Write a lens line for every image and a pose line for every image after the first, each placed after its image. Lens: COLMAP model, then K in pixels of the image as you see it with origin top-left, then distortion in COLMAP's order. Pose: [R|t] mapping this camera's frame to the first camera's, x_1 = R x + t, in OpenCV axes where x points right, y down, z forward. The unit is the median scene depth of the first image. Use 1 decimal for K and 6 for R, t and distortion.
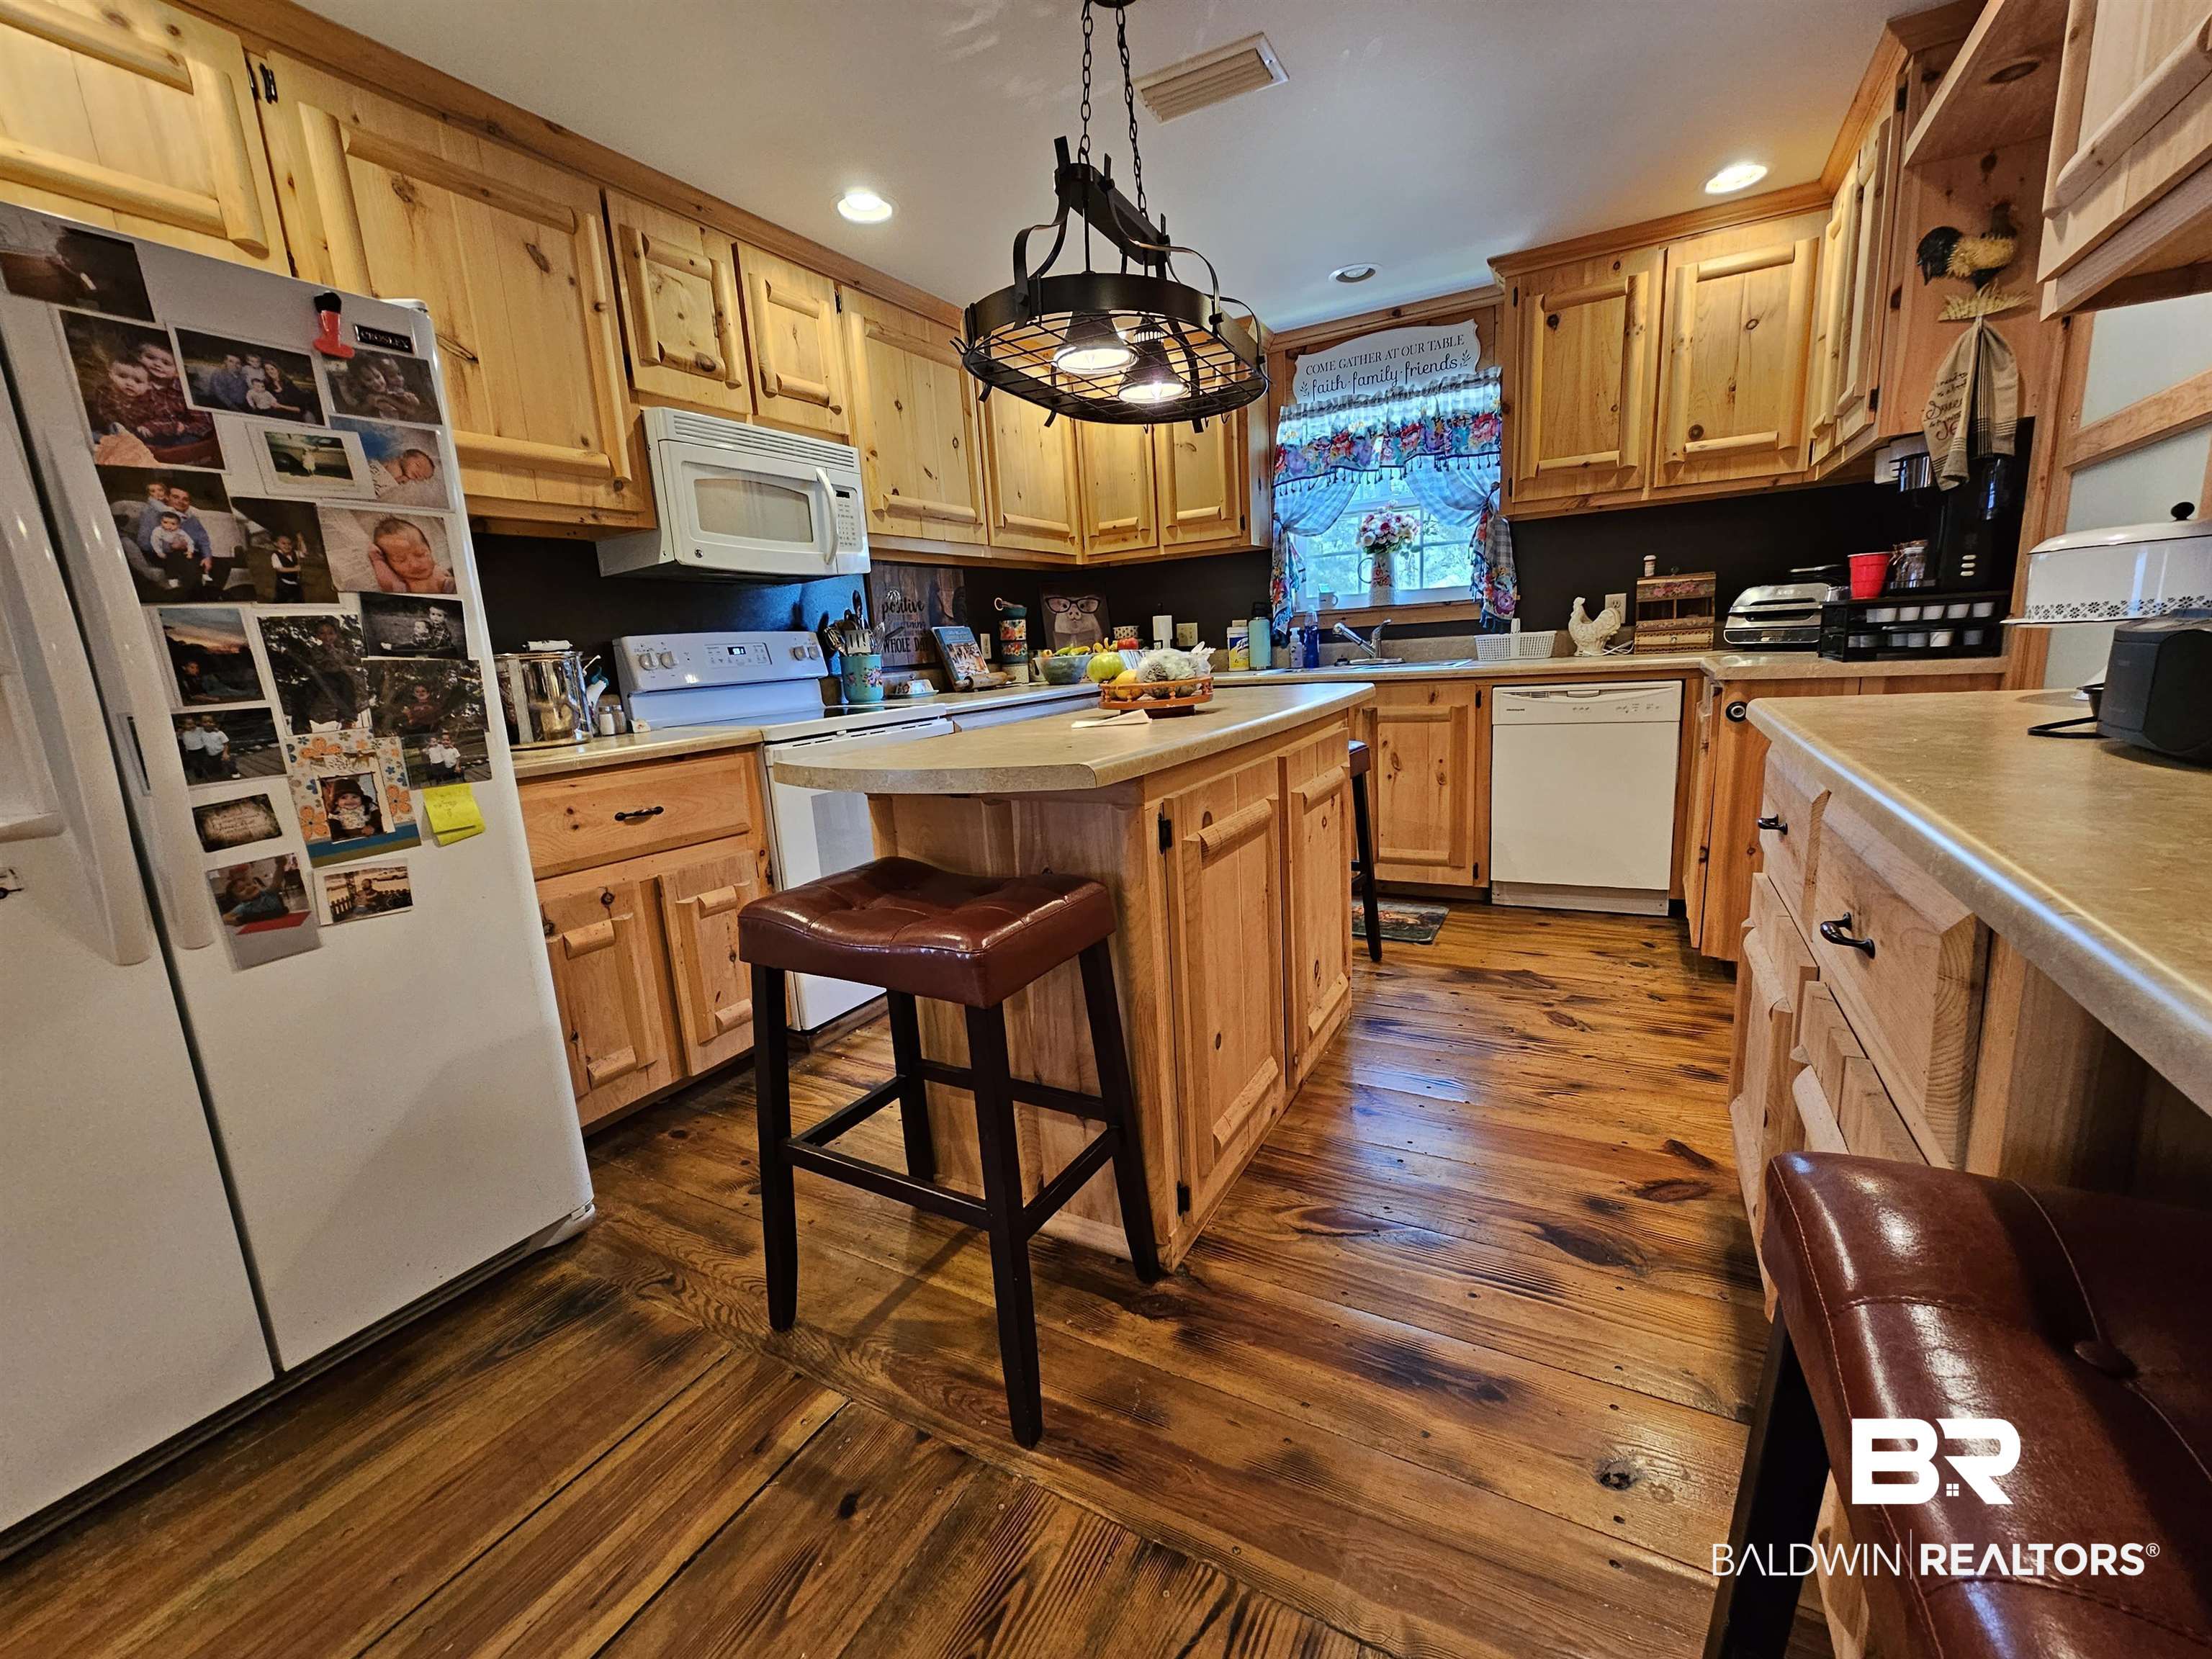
lens RADIAL K [[906.5, 0, 1103.5], [0, 906.5, 833.2], [0, 0, 1]] dist [0.003904, -0.000581]
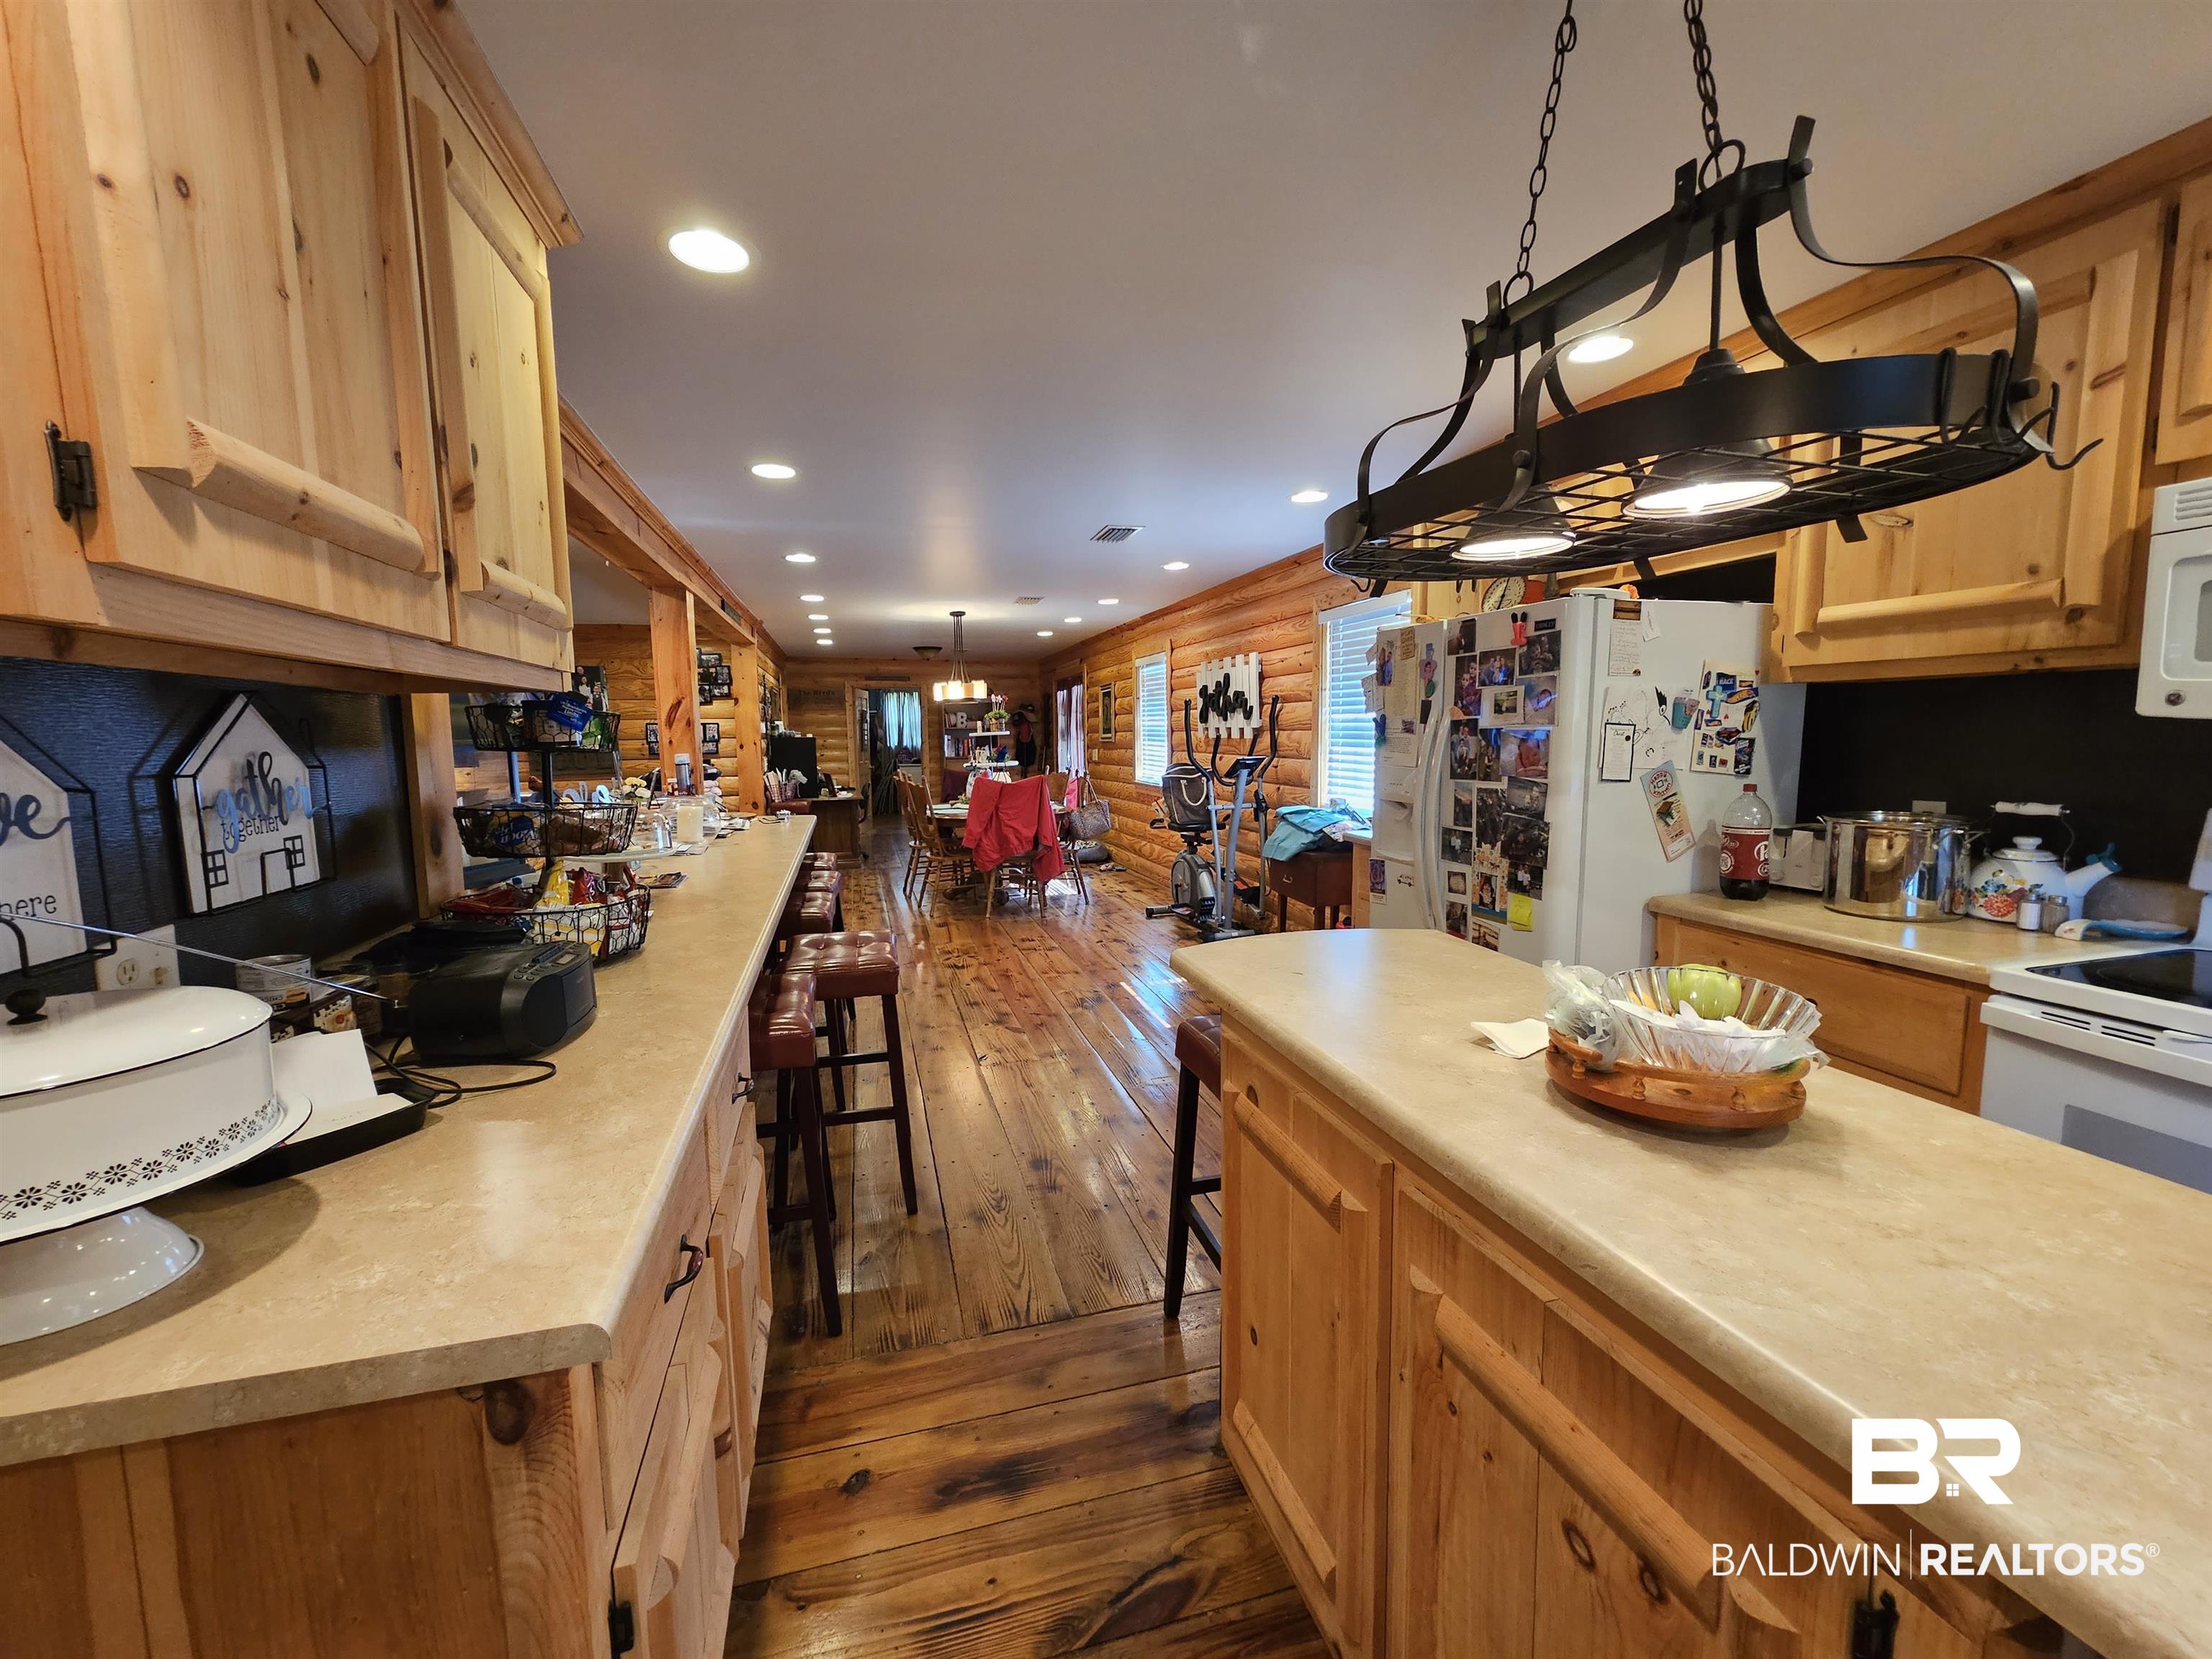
lens RADIAL K [[906.5, 0, 1099.4], [0, 906.5, 831.3], [0, 0, 1]] dist [0.003904, -0.000581]
pose [[-0.711717, 0.151068, -0.686030, 0.429548], [-0.081491, 0.952253, 0.294233, -0.279120], [0.697724, 0.265316, -0.665424, 0.746809]]
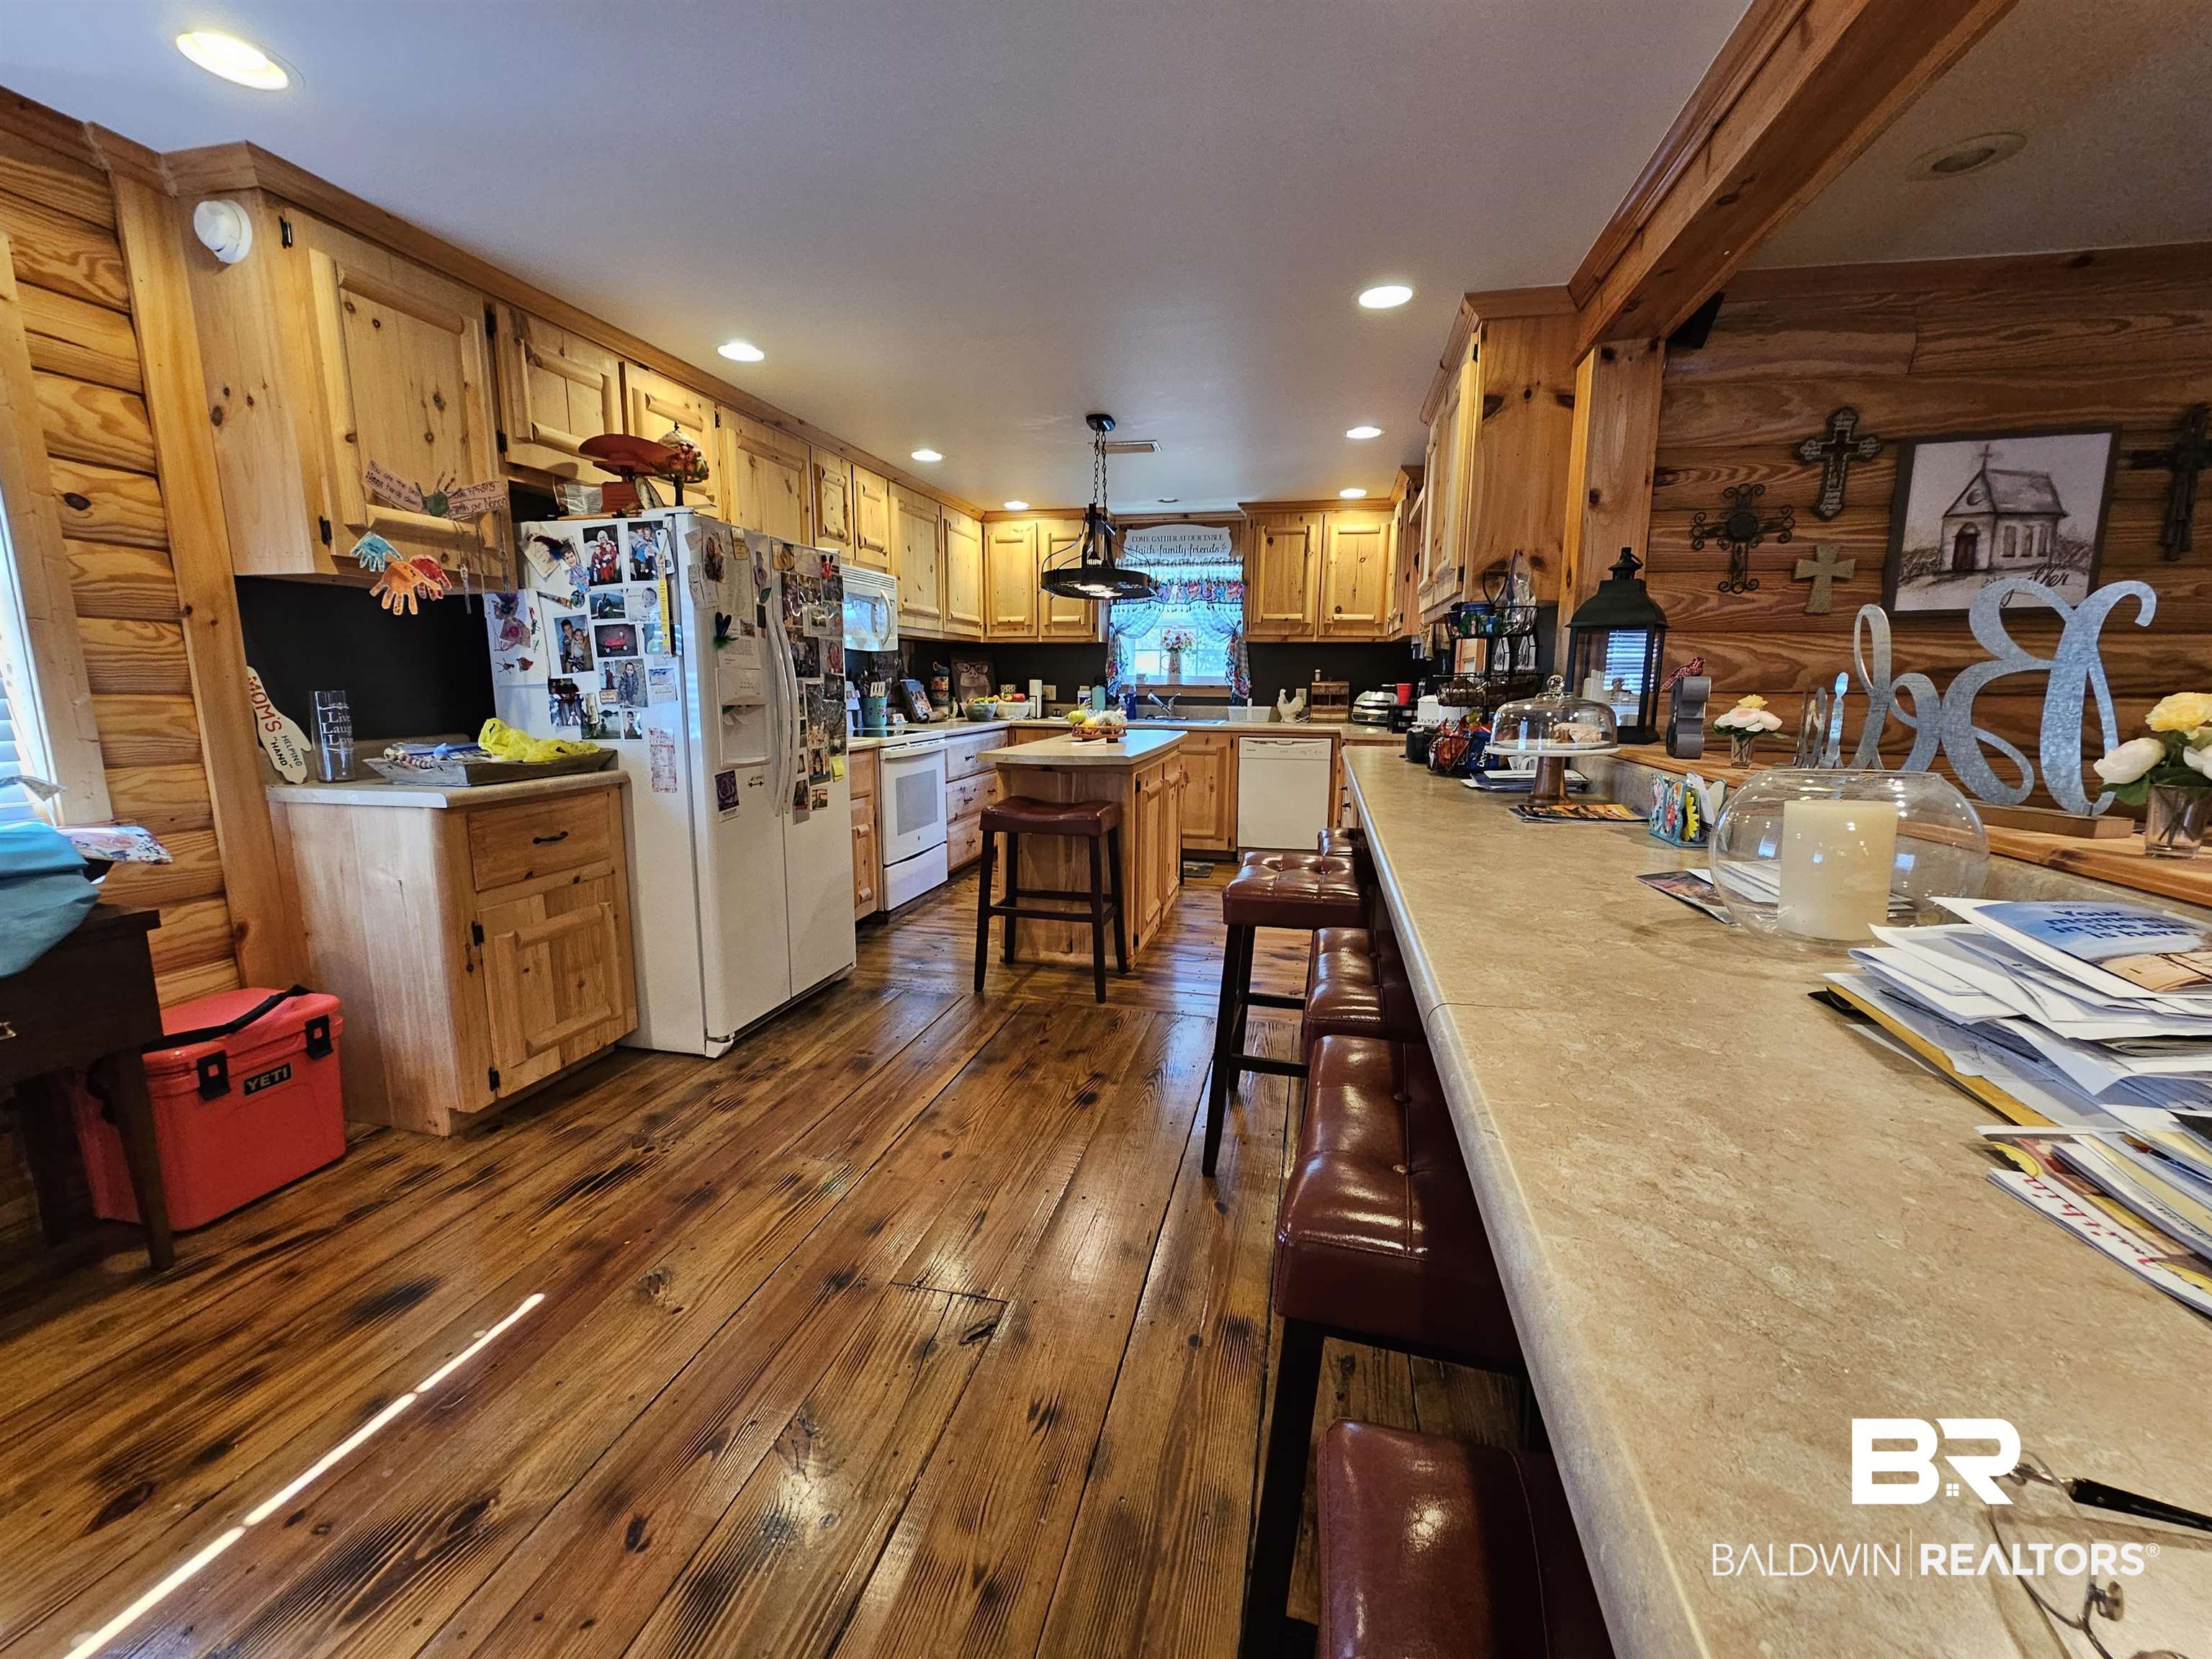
lens RADIAL K [[906.5, 0, 1094.8], [0, 906.5, 836.9], [0, 0, 1]] dist [0.003904, -0.000581]
pose [[0.960892, 0.019186, 0.276259, -0.359114], [-0.008644, 0.999189, -0.039329, 0.116475], [-0.276789, 0.035403, 0.960278, -0.676080]]
